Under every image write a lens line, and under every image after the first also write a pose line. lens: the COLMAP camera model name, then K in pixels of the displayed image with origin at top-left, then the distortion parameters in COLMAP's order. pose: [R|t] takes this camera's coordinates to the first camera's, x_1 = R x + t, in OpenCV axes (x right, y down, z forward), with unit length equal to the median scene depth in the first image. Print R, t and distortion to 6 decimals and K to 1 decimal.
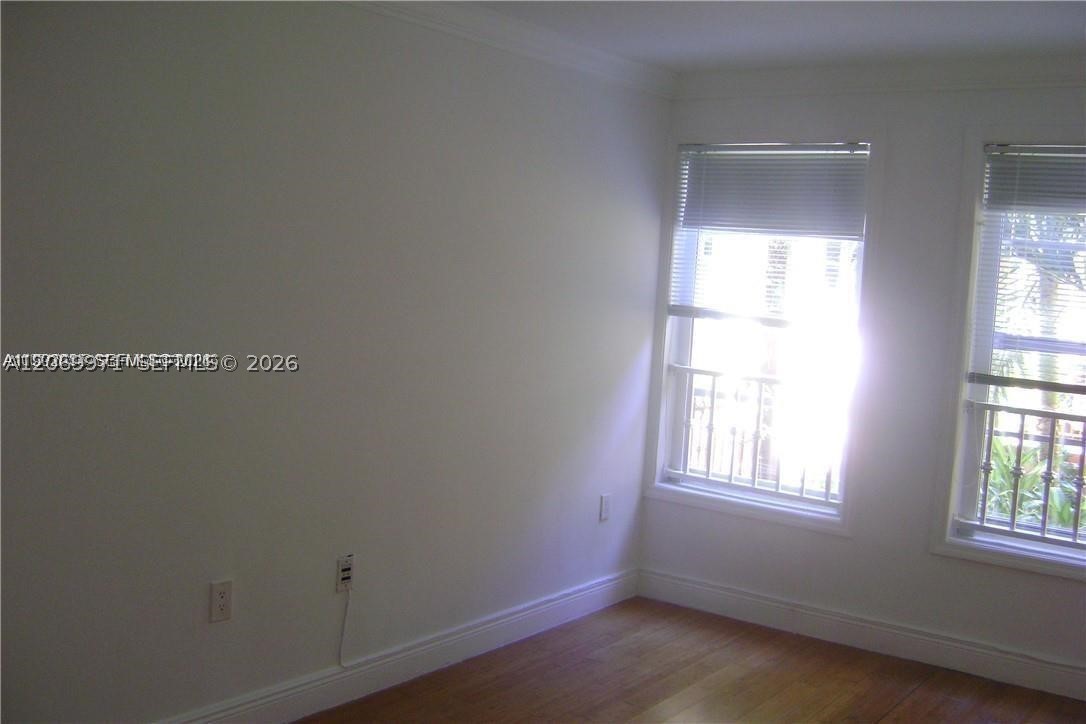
lens RADIAL K [[1420.3, 0, 543.0], [0, 1420.3, 362.0], [0, 0, 1]] dist [-0.011333, 0.027521]
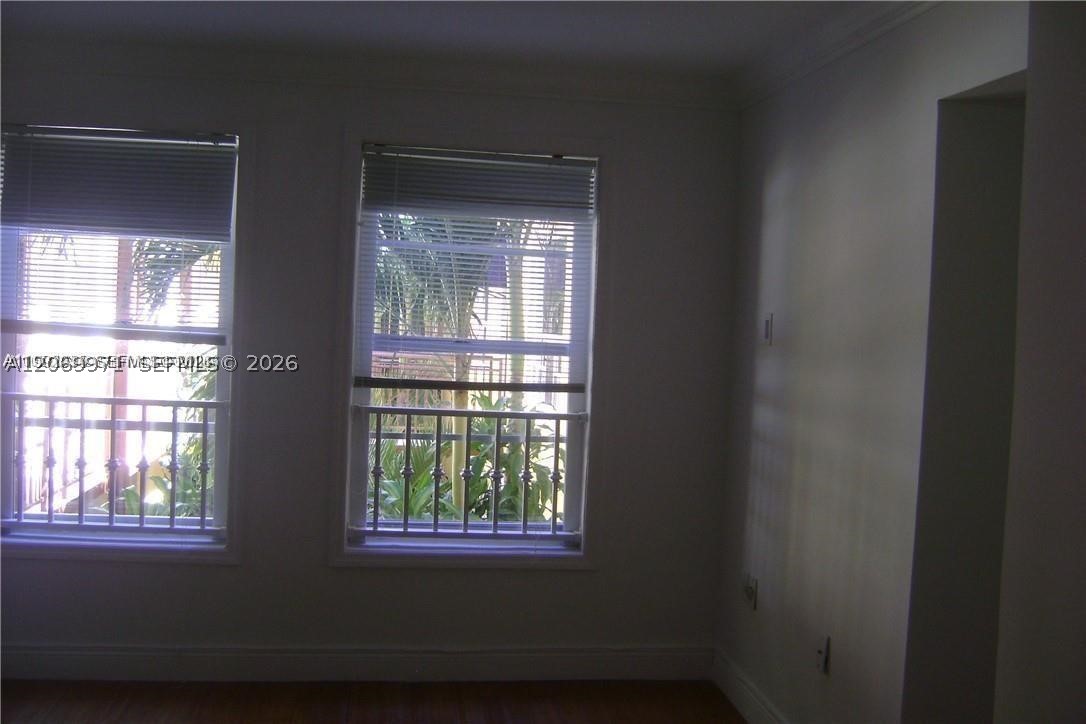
lens RADIAL K [[1420.3, 0, 543.0], [0, 1420.3, 362.0], [0, 0, 1]] dist [-0.011333, 0.027521]
pose [[0.697972, -0.068611, 0.712830, -0.304168], [0.053867, 0.997610, 0.043277, -0.037947], [-0.714096, 0.008192, 0.700000, 0.223493]]
